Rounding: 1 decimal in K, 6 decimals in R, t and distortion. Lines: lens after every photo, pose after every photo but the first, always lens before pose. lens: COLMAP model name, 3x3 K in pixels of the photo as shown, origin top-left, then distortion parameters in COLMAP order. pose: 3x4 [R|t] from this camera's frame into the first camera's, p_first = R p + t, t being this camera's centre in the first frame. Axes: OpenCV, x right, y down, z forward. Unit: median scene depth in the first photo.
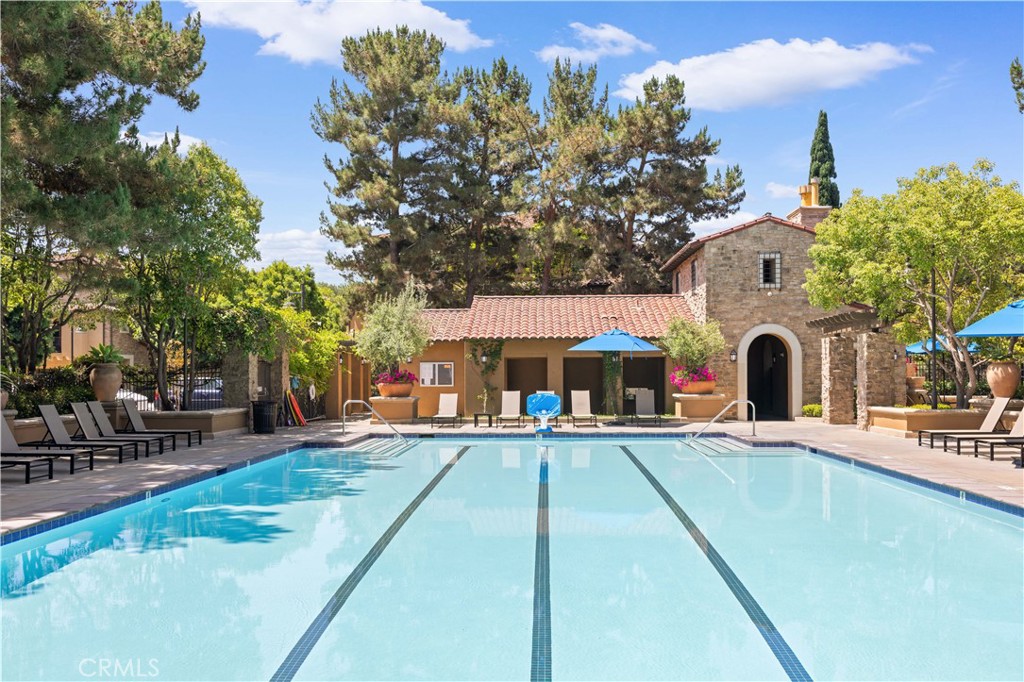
lens RADIAL K [[939.7, 0, 514.8], [0, 939.7, 340.2], [0, 0, 1]] dist [0.002153, 0.003795]
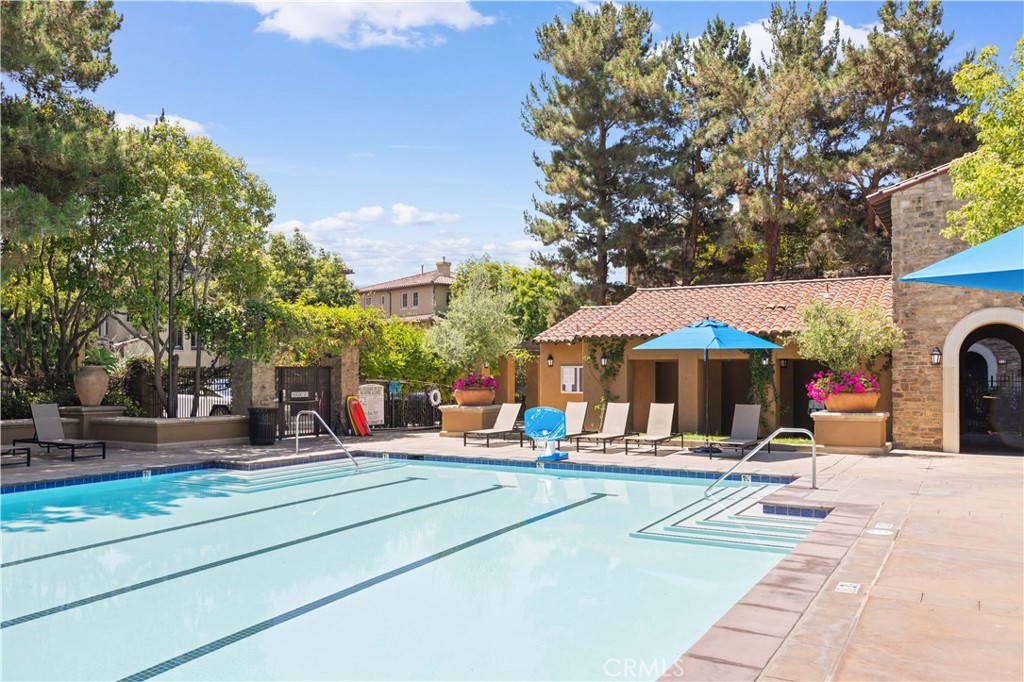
lens RADIAL K [[824.6, 0, 512.2], [0, 824.6, 346.7], [0, 0, 1]] dist [0.010272, -0.000202]
pose [[0.886181, -0.009768, -0.463236, 0.237100], [0.009160, 0.999952, -0.003562, 0.008854], [0.463249, -0.001087, 0.886228, 0.325917]]
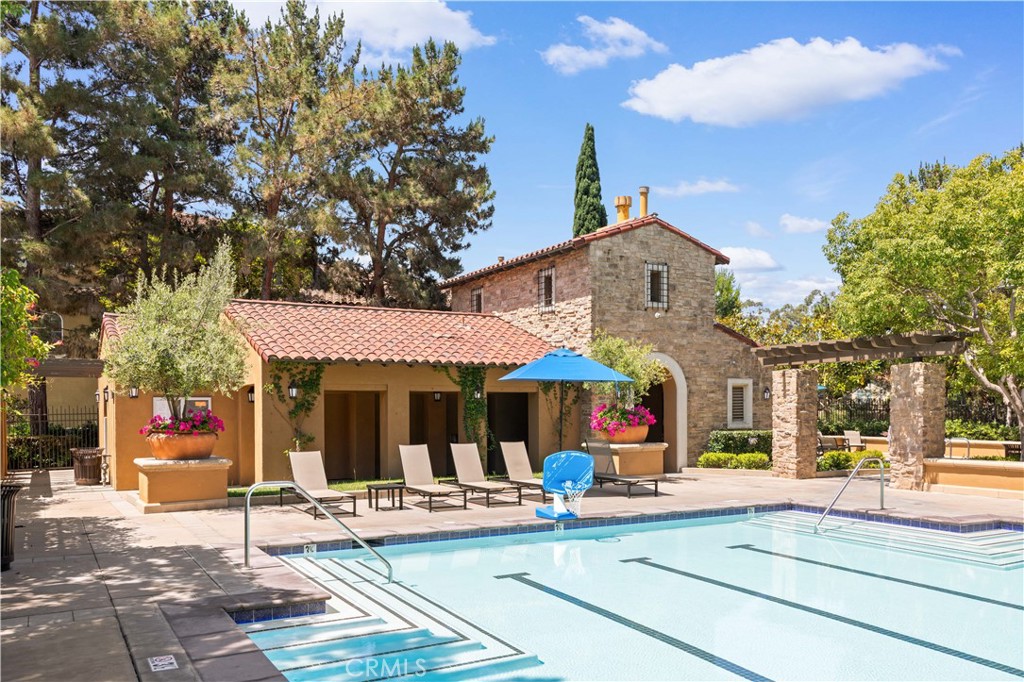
lens RADIAL K [[824.6, 0, 507.4], [0, 824.6, 414.1], [0, 0, 1]] dist [0.010272, -0.000202]
pose [[0.856317, -0.001114, 0.516450, -0.199707], [-0.018355, 0.999300, 0.032590, 0.014268], [-0.516125, -0.037387, 0.855697, 0.460965]]
